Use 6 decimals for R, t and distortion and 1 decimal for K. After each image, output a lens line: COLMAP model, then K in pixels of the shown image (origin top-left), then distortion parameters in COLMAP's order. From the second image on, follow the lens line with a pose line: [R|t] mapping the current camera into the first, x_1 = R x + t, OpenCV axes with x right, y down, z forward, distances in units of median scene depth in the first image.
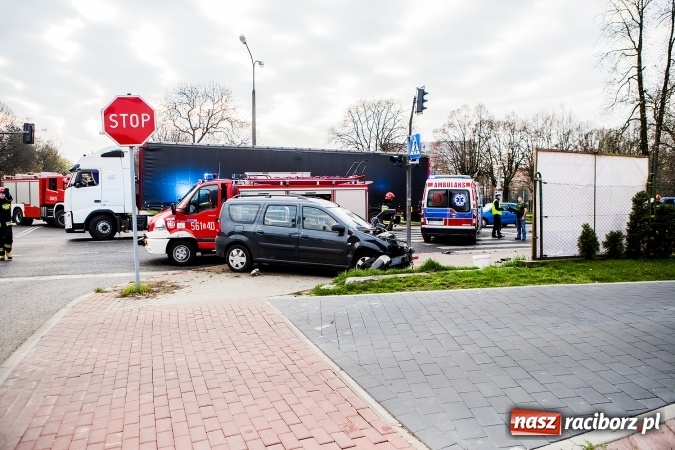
lens RADIAL K [[479.9, 0, 337.5], [0, 479.9, 225.0], [0, 0, 1]] dist [-0.109113, 0.122048]
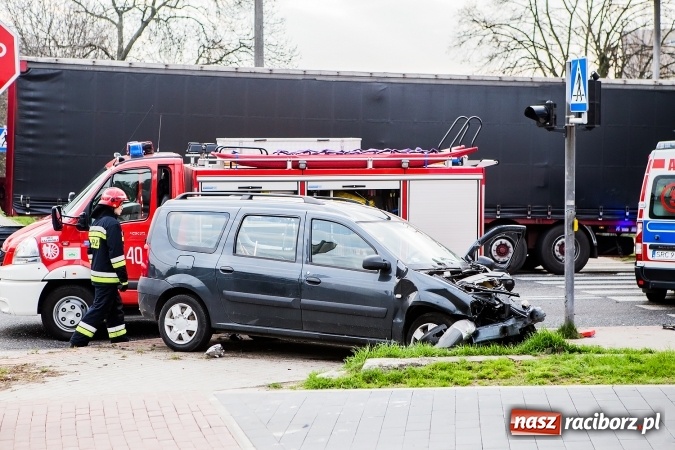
lens RADIAL K [[1317.7, 0, 337.5], [0, 1317.7, 225.0], [0, 0, 1]] dist [0.236395, 0.012565]
pose [[0.990521, 0.012749, -0.136767, 0.113760], [-0.015824, 0.999645, -0.021420, -0.003185], [0.136446, 0.023381, 0.990372, -0.276692]]
